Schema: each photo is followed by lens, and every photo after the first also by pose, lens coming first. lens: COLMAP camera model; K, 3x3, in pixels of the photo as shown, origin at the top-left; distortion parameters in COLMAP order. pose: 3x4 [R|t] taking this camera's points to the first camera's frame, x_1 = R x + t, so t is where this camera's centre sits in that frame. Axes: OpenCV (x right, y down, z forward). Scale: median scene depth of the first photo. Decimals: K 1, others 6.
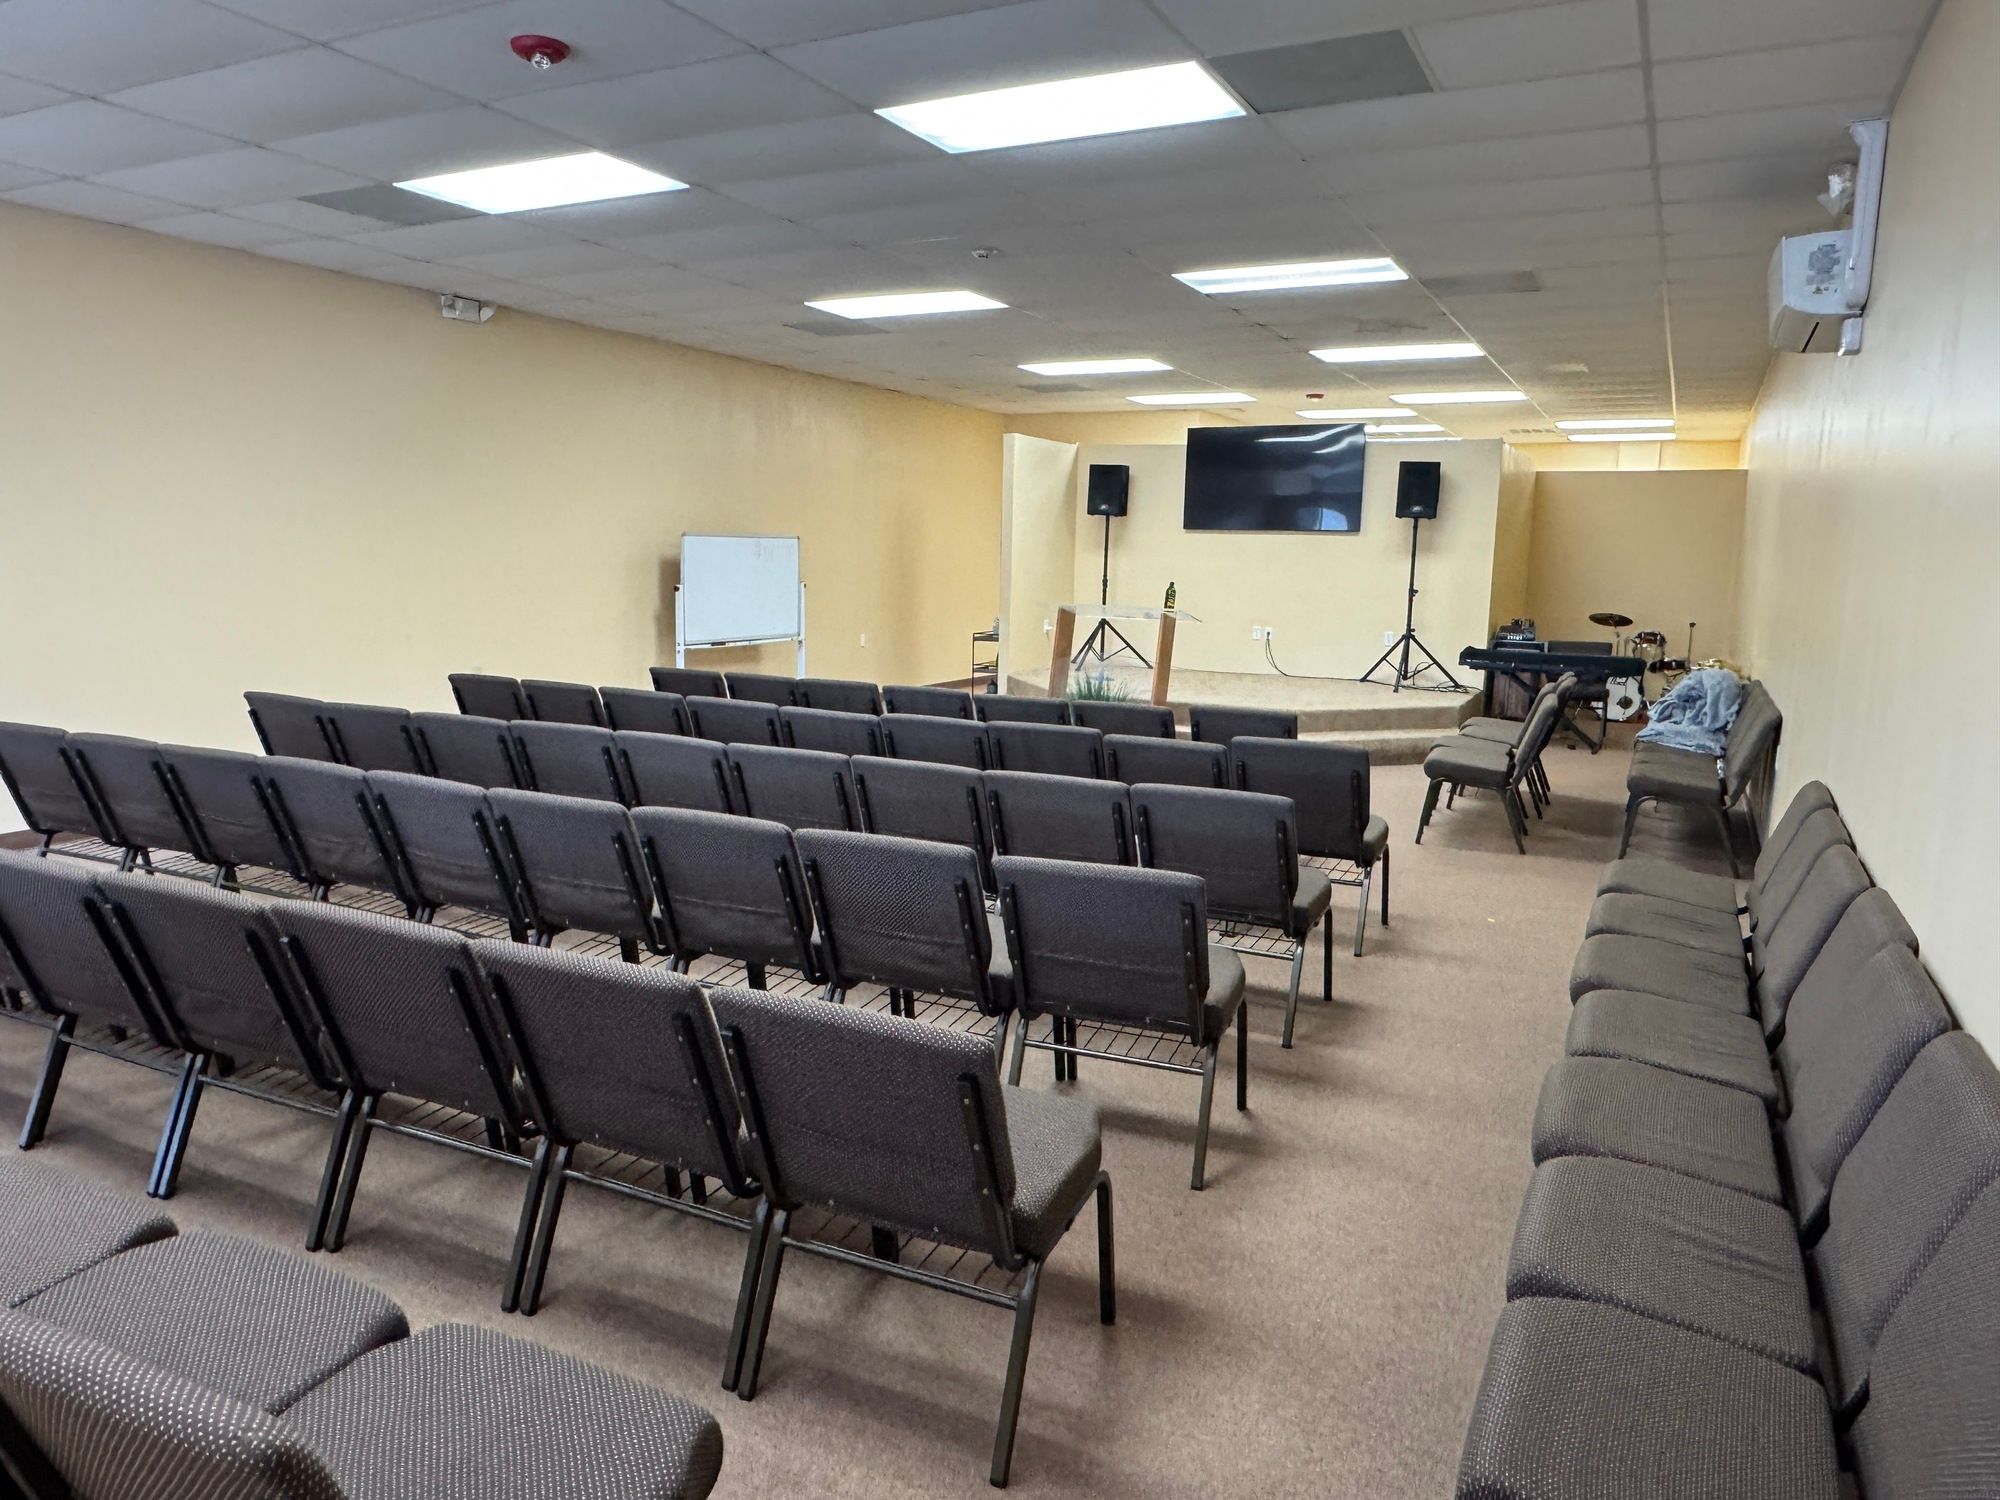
lens RADIAL K [[1339.3, 0, 1000.4], [0, 1339.3, 753.8], [0, 0, 1]] dist [-0.000140, 0.000357]
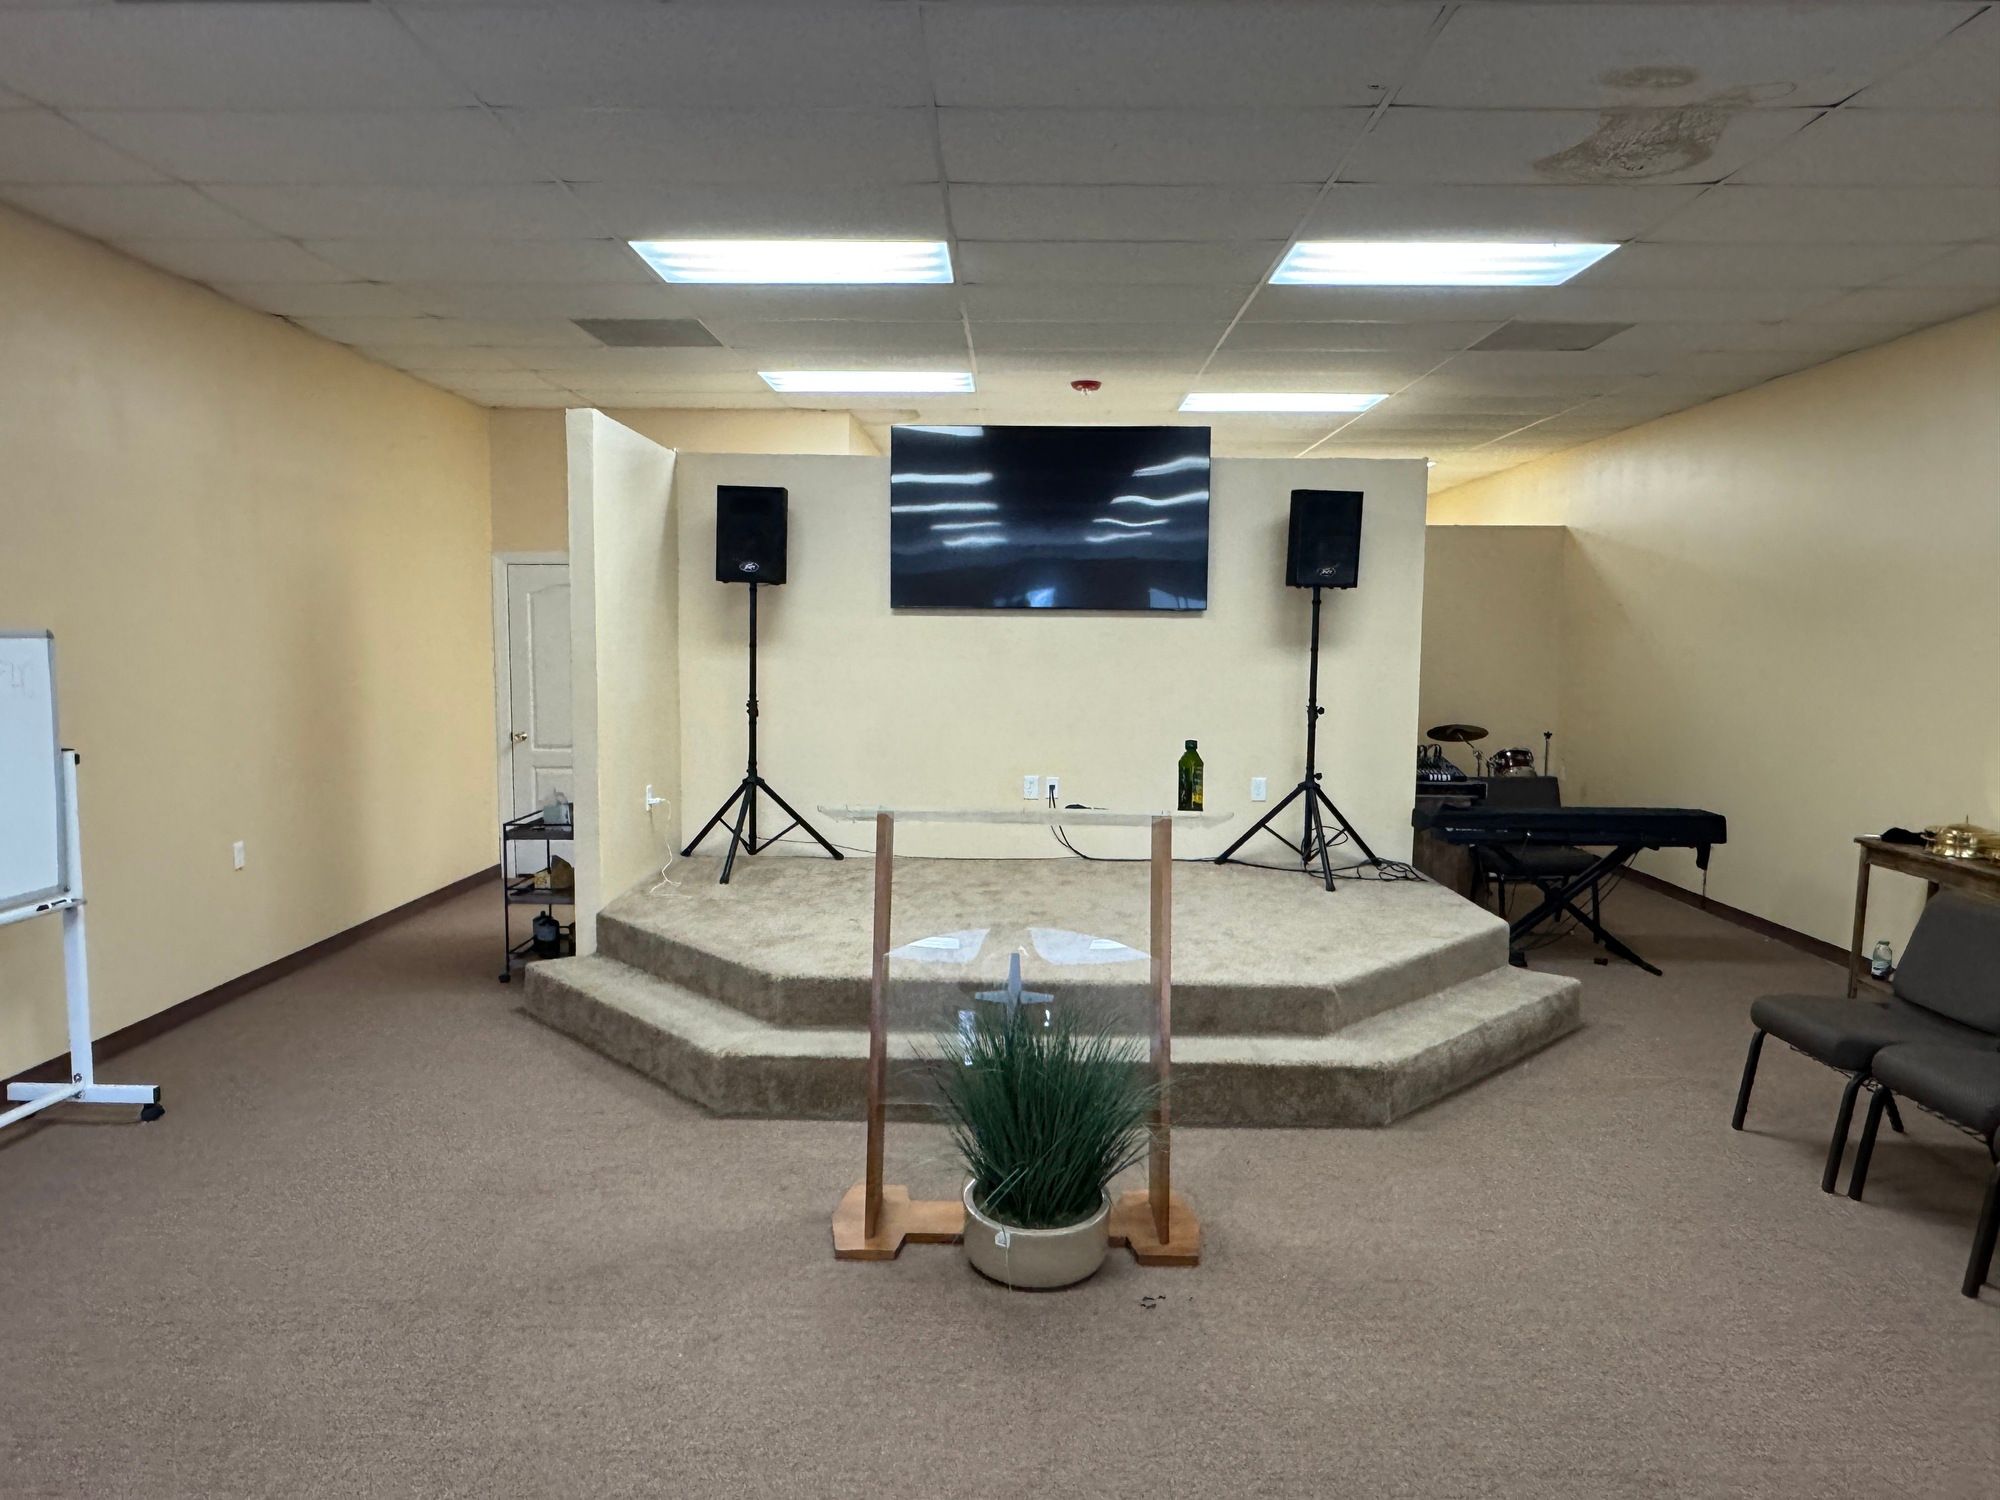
lens RADIAL K [[1339.3, 0, 1005.9], [0, 1339.3, 757.0], [0, 0, 1]] dist [-0.000140, 0.000357]
pose [[0.893604, -0.054384, 0.445550, -0.074213], [0.078458, 0.996276, -0.035751, -0.085953], [-0.441947, 0.066904, 0.894543, 0.507565]]
